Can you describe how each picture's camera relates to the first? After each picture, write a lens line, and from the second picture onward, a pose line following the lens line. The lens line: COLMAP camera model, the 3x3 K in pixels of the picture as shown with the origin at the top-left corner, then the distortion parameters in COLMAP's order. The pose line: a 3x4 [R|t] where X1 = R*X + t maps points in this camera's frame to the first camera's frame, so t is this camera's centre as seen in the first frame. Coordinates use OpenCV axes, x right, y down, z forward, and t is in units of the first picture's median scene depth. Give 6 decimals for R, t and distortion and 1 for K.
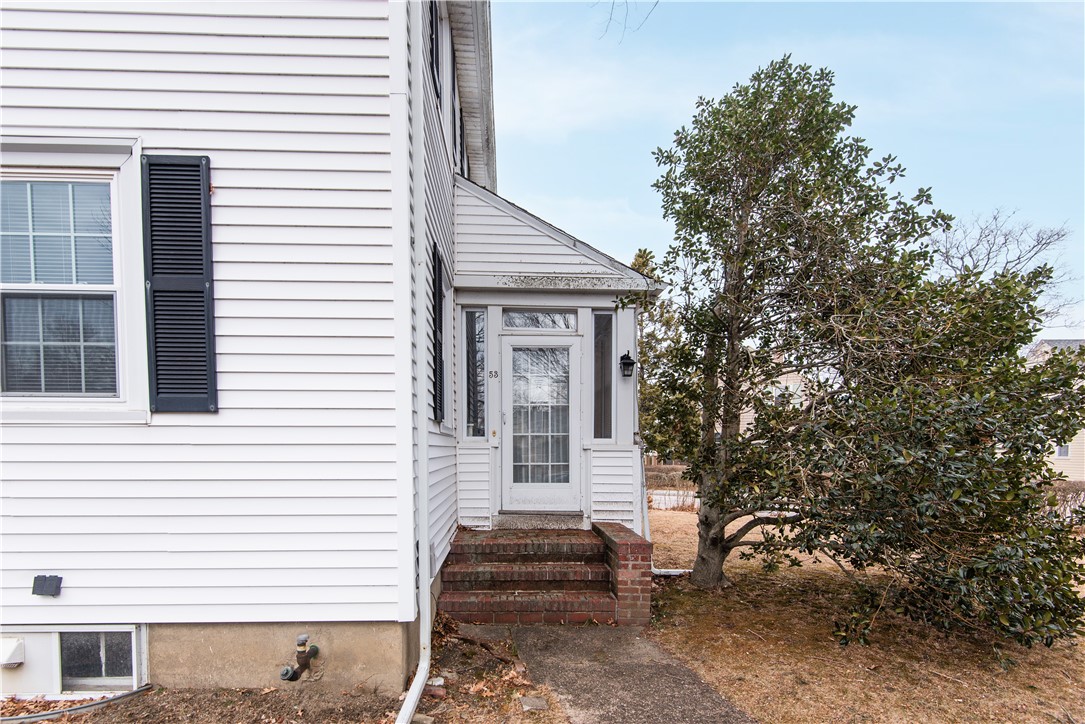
lens RADIAL K [[534.7, 0, 566.5], [0, 534.7, 473.9], [0, 0, 1]] dist [-0.000246, -0.001218]
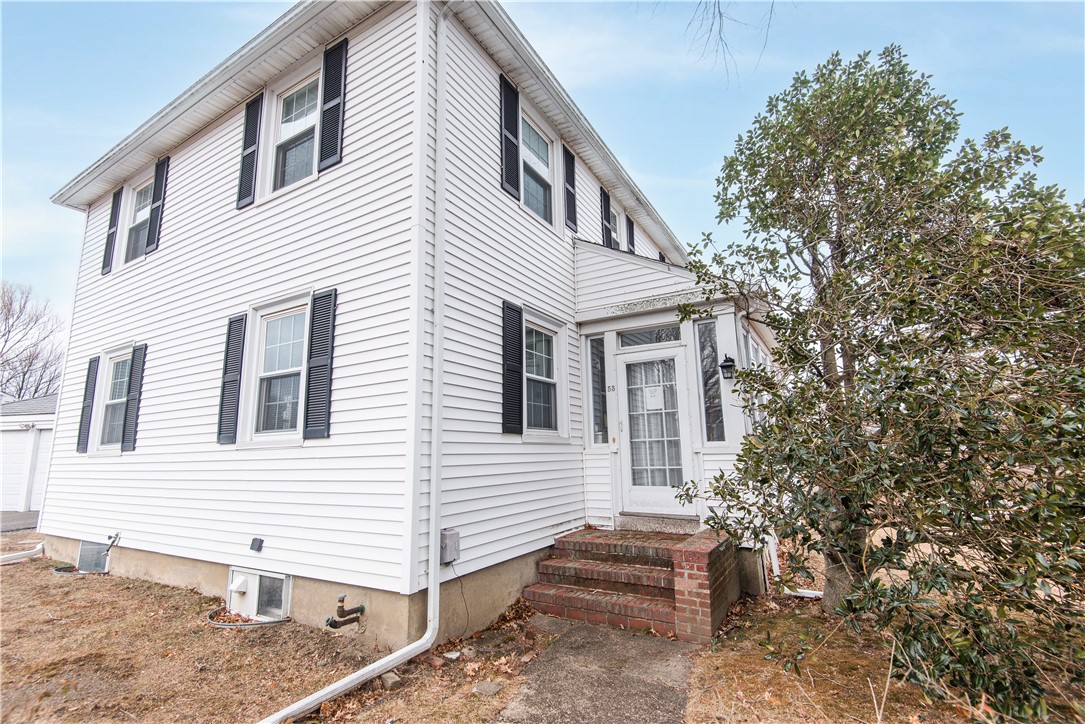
lens RADIAL K [[488.2, 0, 540.7], [0, 488.2, 368.0], [0, 0, 1]] dist [0.000223, -0.000343]
pose [[0.849663, -0.111361, -0.515434, 0.403545], [-0.002804, 0.976479, -0.215593, -0.003535], [0.527319, 0.184626, 0.829366, 0.054908]]
